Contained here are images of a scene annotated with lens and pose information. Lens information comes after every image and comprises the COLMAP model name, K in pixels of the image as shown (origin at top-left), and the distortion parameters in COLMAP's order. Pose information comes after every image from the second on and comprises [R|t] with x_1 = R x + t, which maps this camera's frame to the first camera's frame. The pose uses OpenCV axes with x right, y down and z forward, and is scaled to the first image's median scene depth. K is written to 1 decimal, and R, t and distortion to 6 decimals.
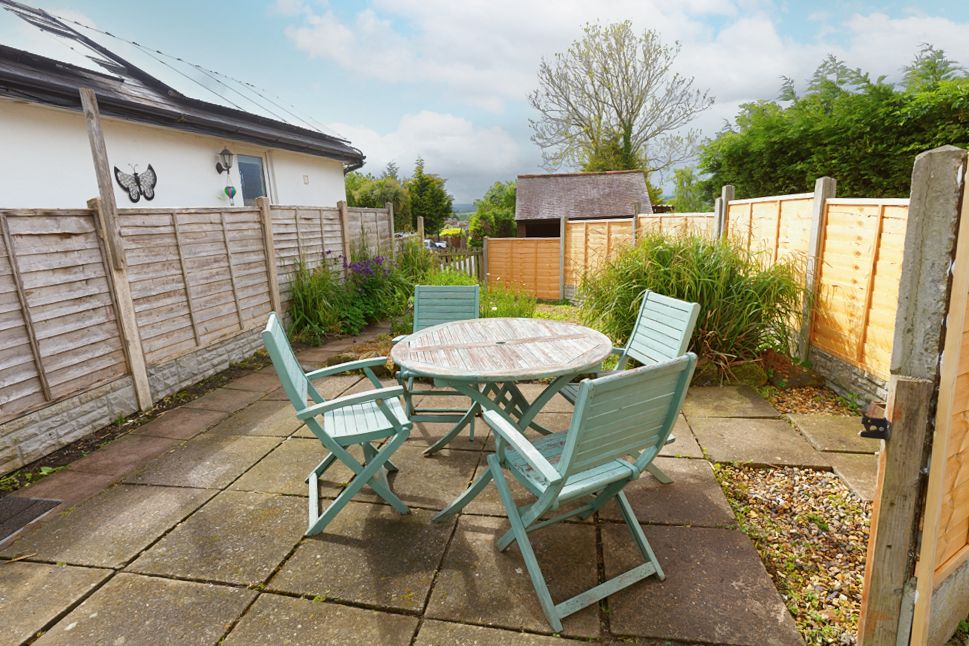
lens RADIAL K [[502.1, 0, 482.1], [0, 502.1, 319.2], [0, 0, 1]] dist [0.005984, -0.006395]
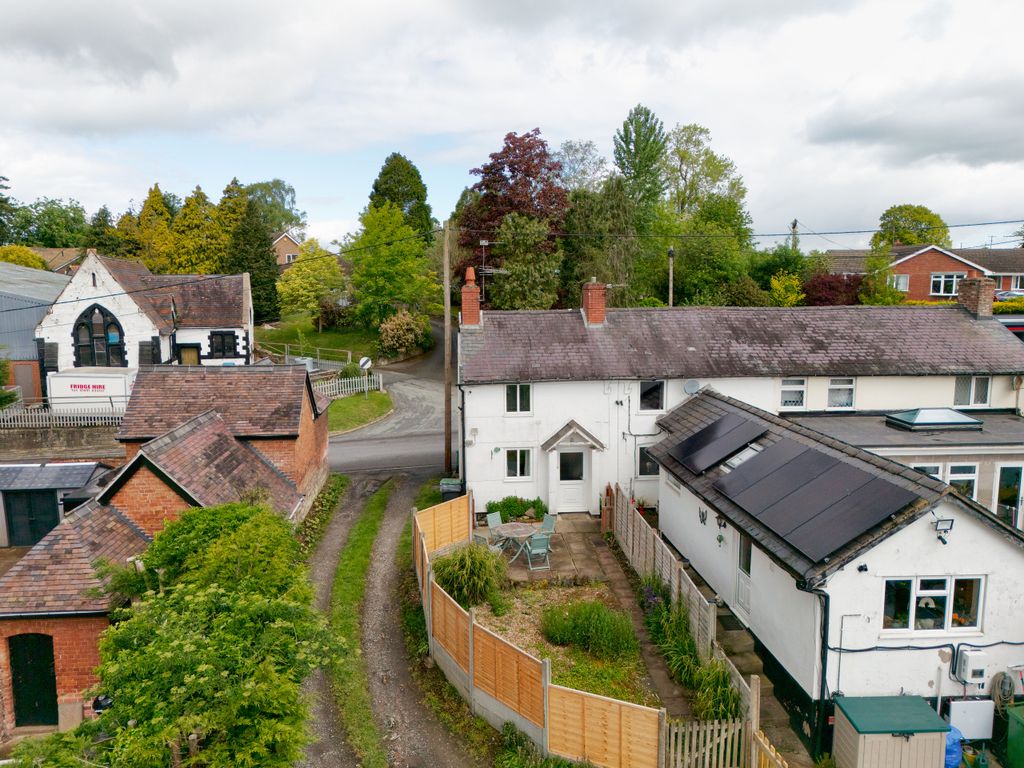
lens RADIAL K [[749.9, 0, 517.8], [0, 749.9, 381.6], [0, 0, 1]] dist [0.072549, -0.051363]
pose [[-0.965031, 0.072376, -0.251945, 0.658271], [-0.022438, 0.934793, 0.354483, -1.460596], [0.261172, 0.347741, -0.900481, 2.635013]]
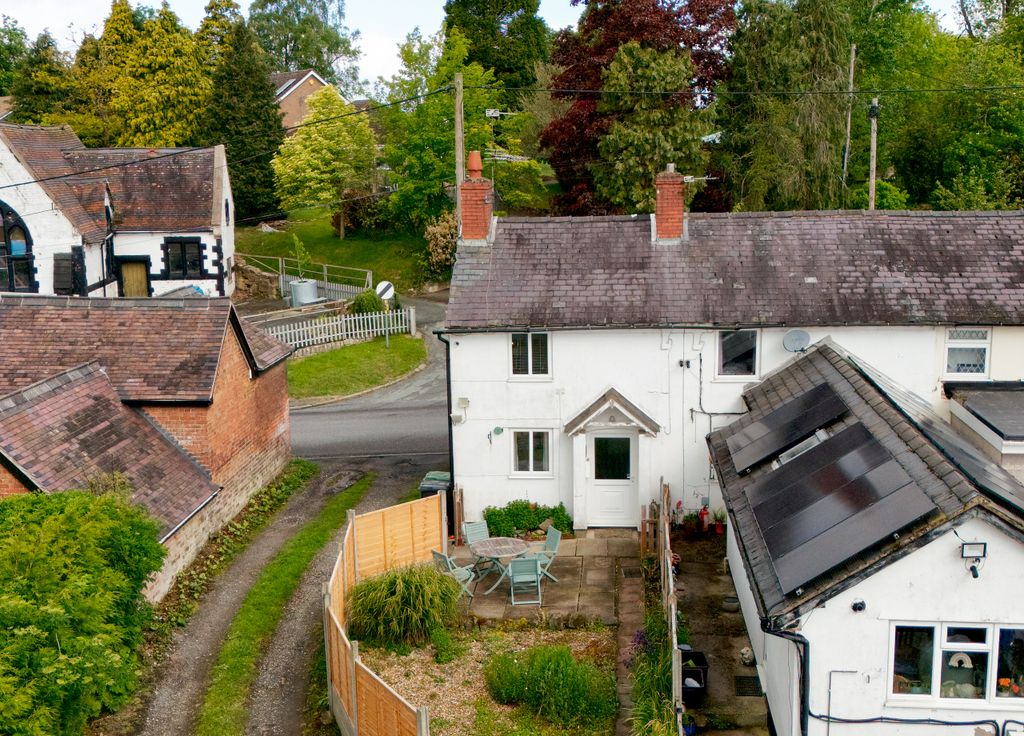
lens RADIAL K [[1296.2, 0, 556.4], [0, 1296.2, 401.5], [0, 0, 1]] dist [0.083253, 0.000000]
pose [[-0.992802, 0.066441, -0.099646, 0.171283], [0.018961, 0.908714, 0.416989, -1.657552], [0.118255, 0.412098, -0.903433, 3.137775]]
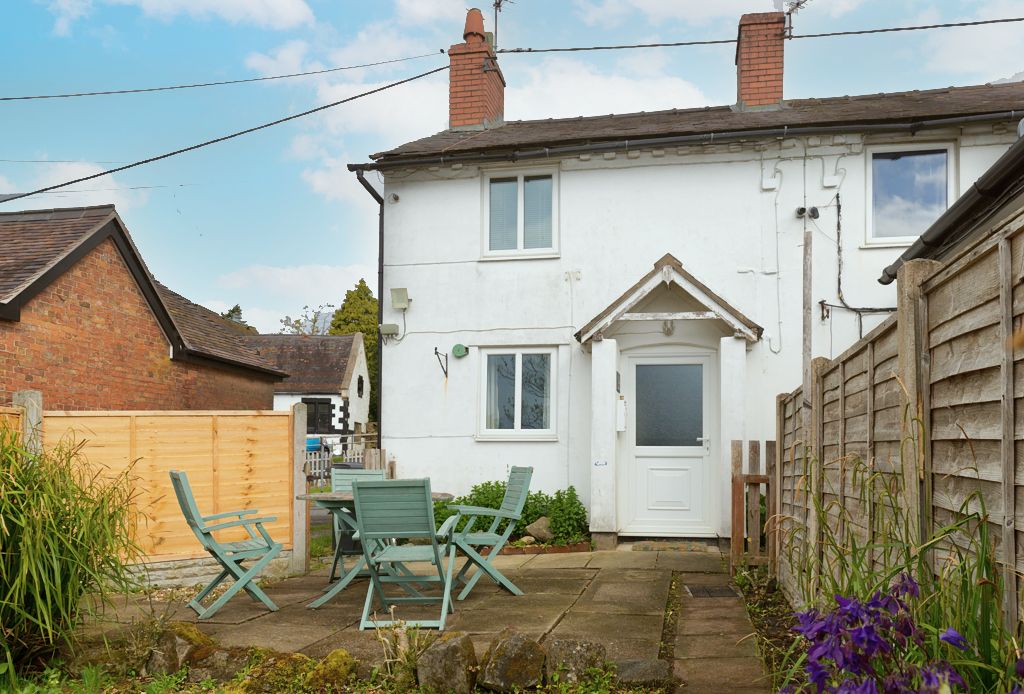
lens RADIAL K [[764.4, 0, 567.6], [0, 764.4, 444.9], [0, 0, 1]] dist [-0.004552, 0.001008]
pose [[-0.999573, 0.028809, -0.004845, -0.174810], [0.027351, 0.981149, 0.191309, -0.171570], [0.010265, 0.191095, -0.981518, 1.087175]]
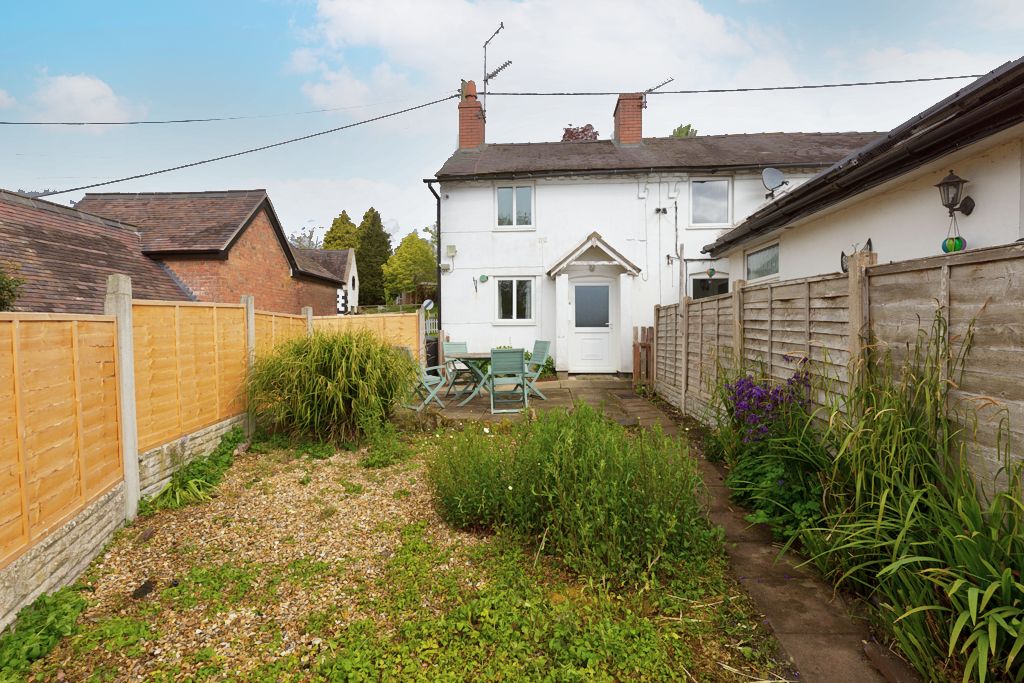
lens RADIAL K [[503.2, 0, 513.8], [0, 503.2, 340.6], [0, 0, 1]] dist [-0.005889, 0.002053]
pose [[-0.994483, 0.040765, -0.096653, 0.042179], [0.016407, 0.970507, 0.240516, -0.270795], [0.103607, 0.237603, -0.965821, 1.392933]]
